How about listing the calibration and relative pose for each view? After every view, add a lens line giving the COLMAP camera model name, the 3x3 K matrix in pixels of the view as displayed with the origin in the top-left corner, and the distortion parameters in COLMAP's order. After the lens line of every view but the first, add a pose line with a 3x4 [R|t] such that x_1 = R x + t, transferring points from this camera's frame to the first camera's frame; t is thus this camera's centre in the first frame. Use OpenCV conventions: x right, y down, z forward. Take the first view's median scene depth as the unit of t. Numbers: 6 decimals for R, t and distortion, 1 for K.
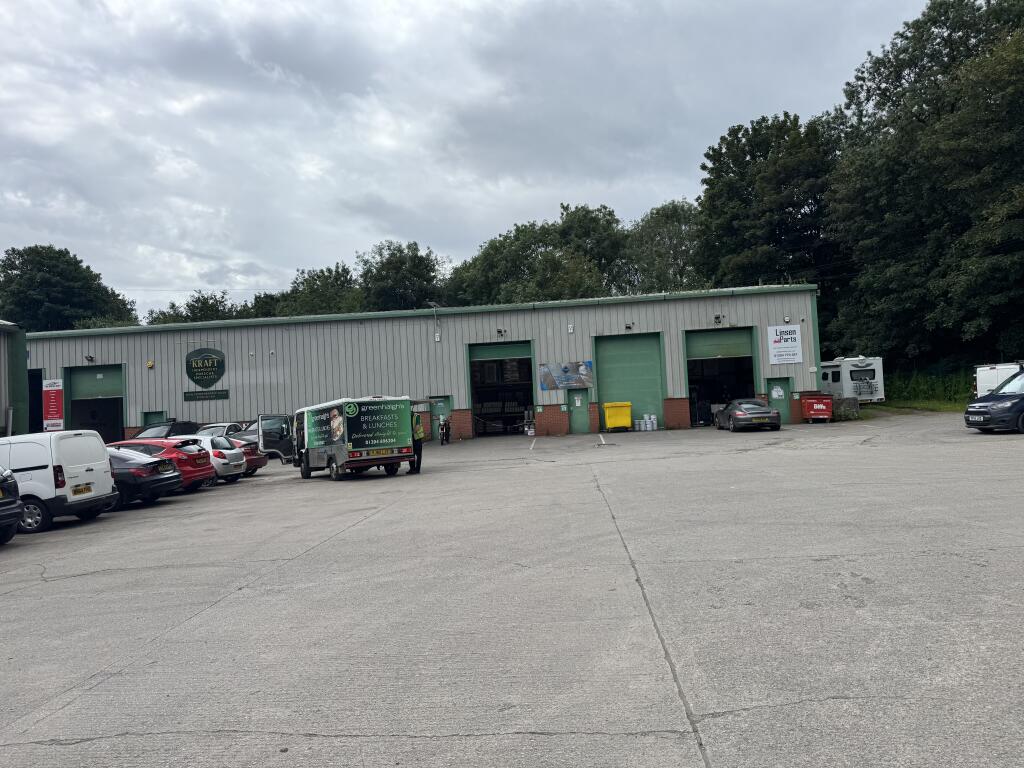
lens RADIAL K [[713.6, 0, 512.0], [0, 713.6, 384.0], [0, 0, 1]] dist [0.051674, -0.068304]
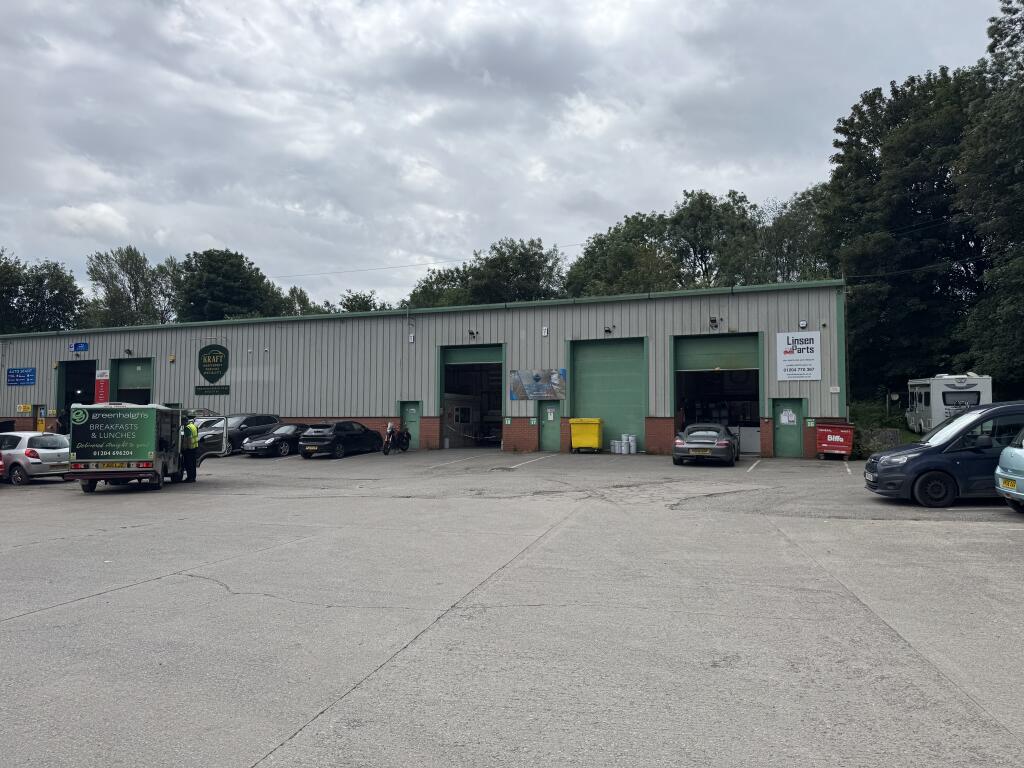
lens RADIAL K [[715.6, 0, 512.0], [0, 715.6, 384.0], [0, 0, 1]] dist [0.089796, -0.140644]
pose [[0.951502, 0.038420, -0.305233, 0.311828], [-0.037813, 0.999254, 0.007904, -0.018294], [0.305308, 0.004021, 0.952245, 0.149768]]
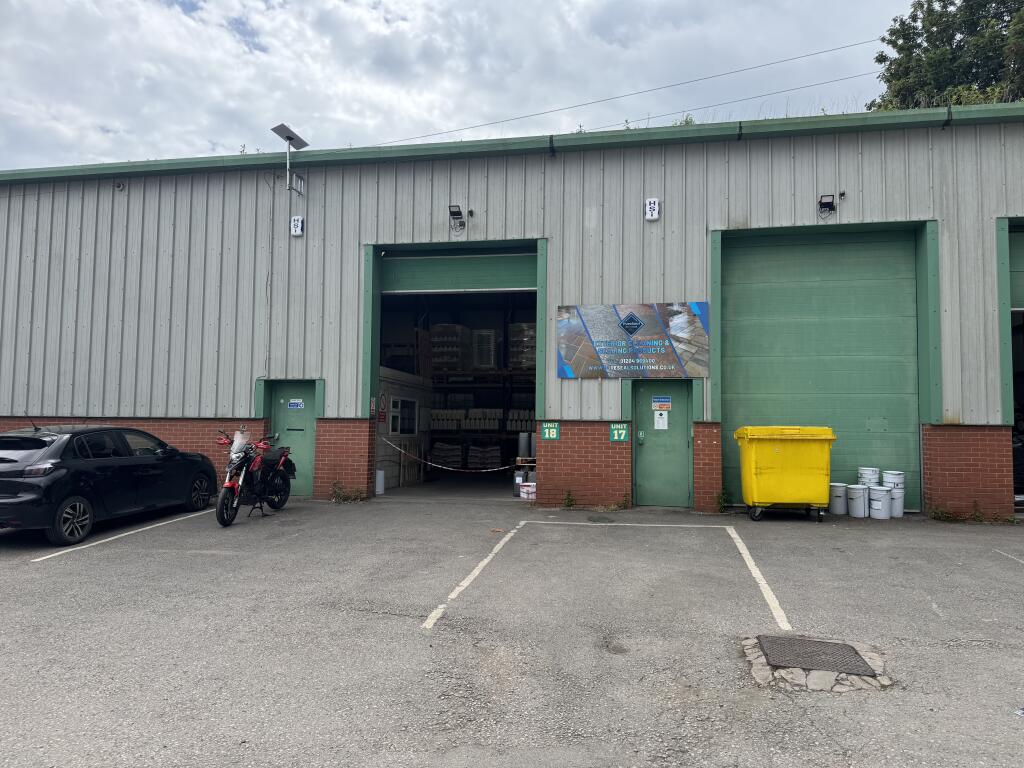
lens RADIAL K [[724.0, 0, 512.0], [0, 724.0, 384.0], [0, 0, 1]] dist [0.087495, -0.152087]
pose [[0.992747, 0.056420, -0.106159, 0.056245], [-0.057936, 0.998257, -0.011244, 0.016656], [0.105340, 0.017313, 0.994286, 0.631722]]
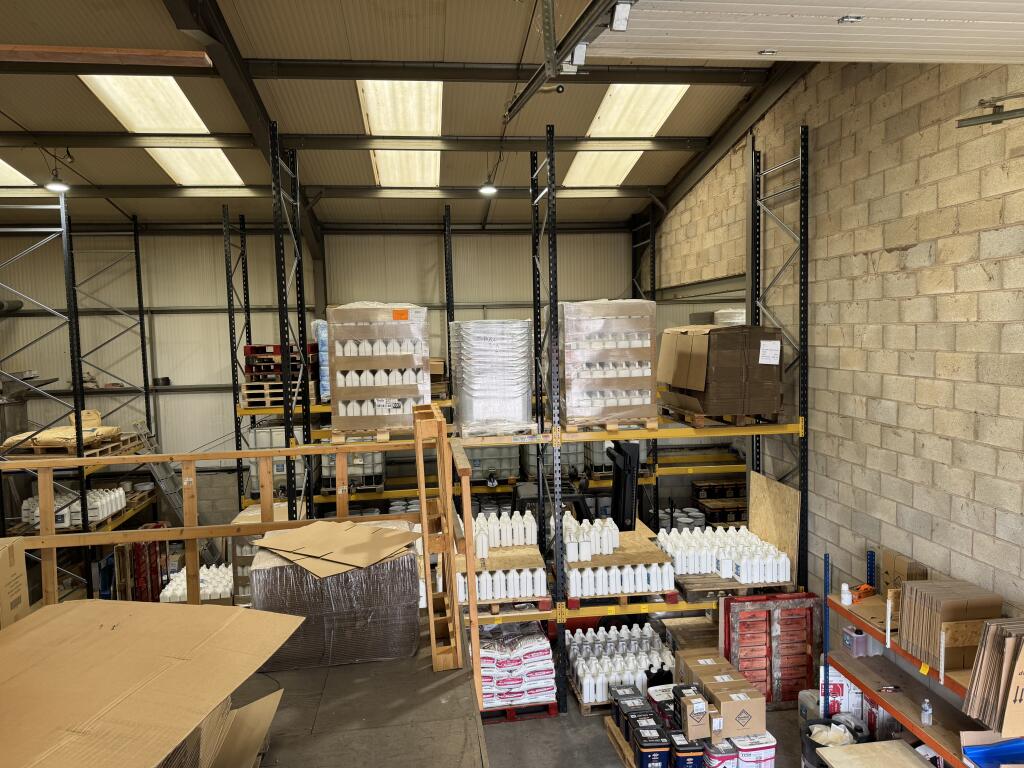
lens RADIAL K [[715.6, 0, 512.0], [0, 715.6, 384.0], [0, 0, 1]] dist [0.089796, -0.140644]
pose [[0.977541, 0.011803, 0.210414, -0.078612], [-0.036721, 0.992696, 0.114917, -0.042431], [-0.207521, -0.120063, 0.970835, 1.045246]]
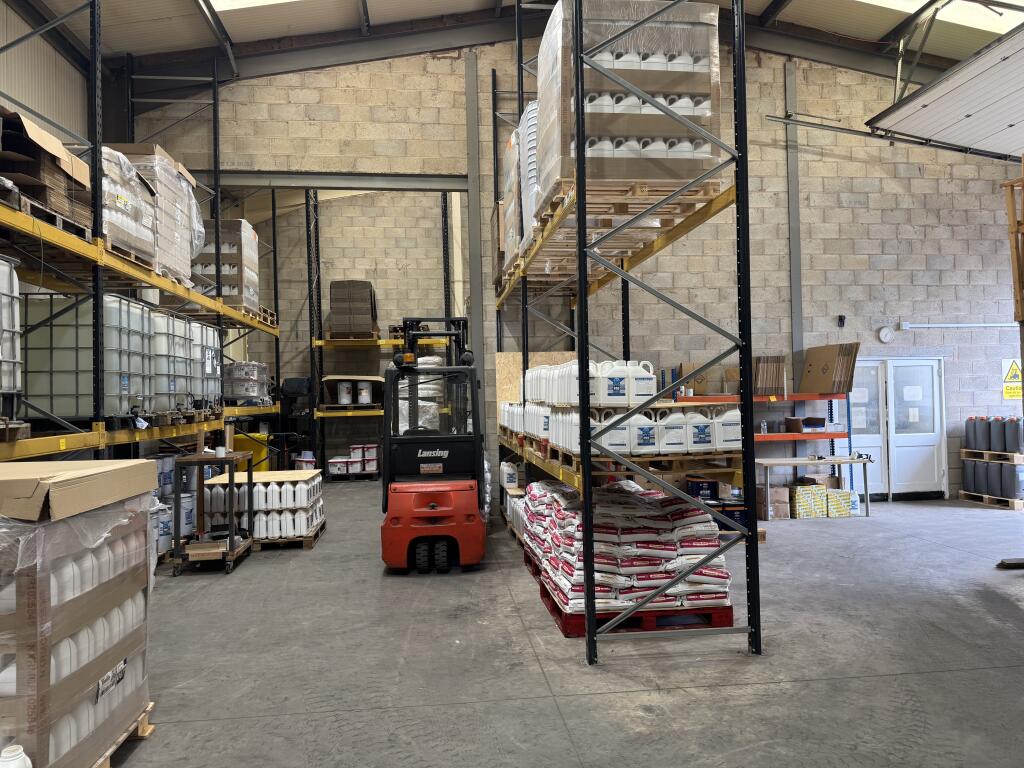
lens RADIAL K [[708.9, 0, 514.6], [0, 708.9, 396.1], [0, 0, 1]] dist [0.002132, -0.000209]
pose [[-0.205465, 0.061437, 0.976734, -0.217770], [-0.013729, 0.997748, -0.065647, 0.053868], [-0.978568, -0.026898, -0.204159, 1.334866]]
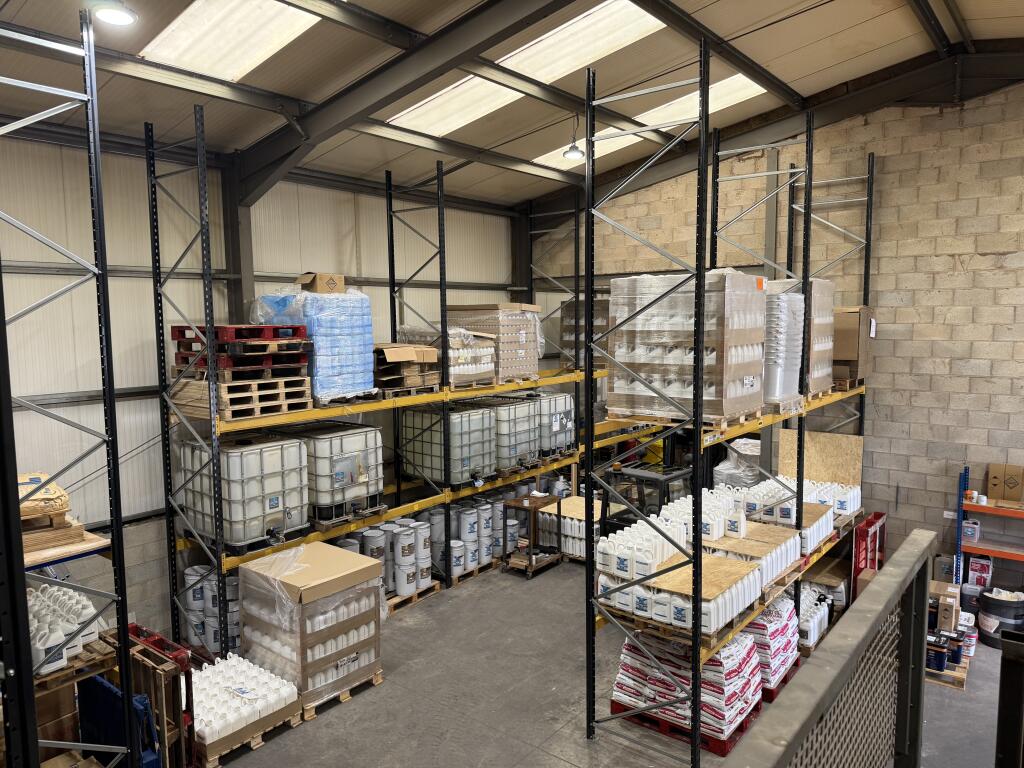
lens RADIAL K [[717.5, 0, 515.4], [0, 717.5, 380.8], [0, 0, 1]] dist [0.096104, -0.107166]
pose [[0.551082, -0.031092, 0.833871, -0.271944], [-0.059433, 0.995305, 0.076388, -0.022086], [-0.832332, -0.091655, 0.546647, 1.206278]]
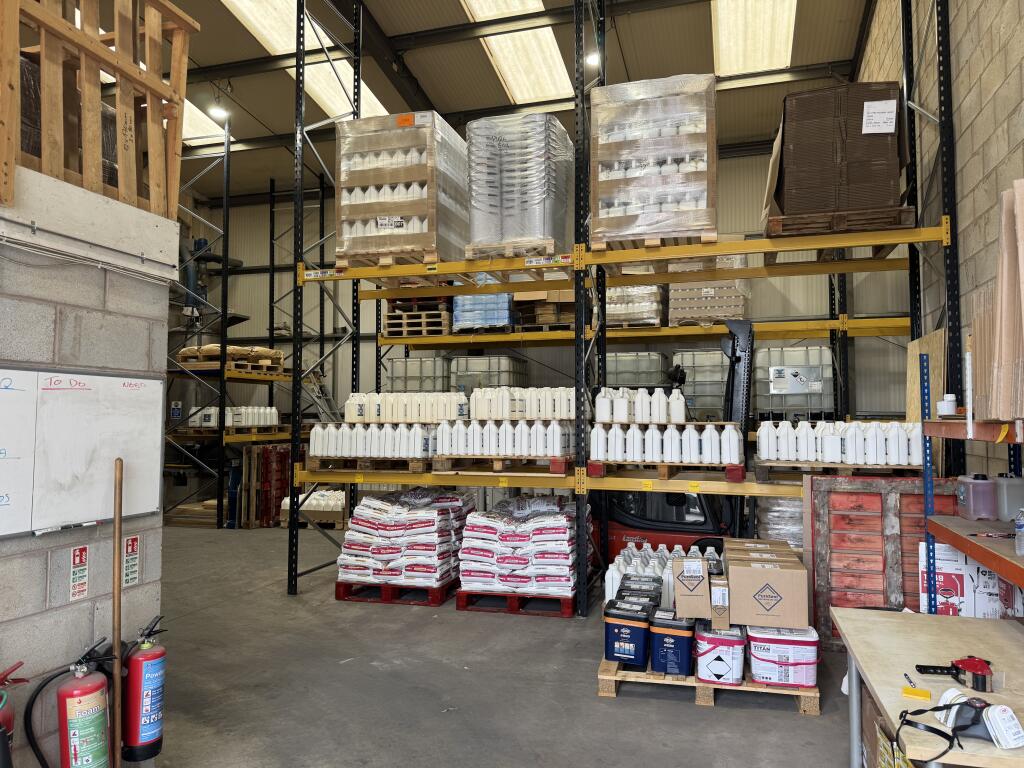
lens RADIAL K [[717.5, 0, 515.4], [0, 717.5, 380.8], [0, 0, 1]] dist [0.096104, -0.107166]
pose [[0.977063, 0.041665, -0.208837, 0.005488], [-0.040917, 0.999131, 0.007904, 0.029282], [0.208985, 0.000823, 0.977919, 1.077318]]
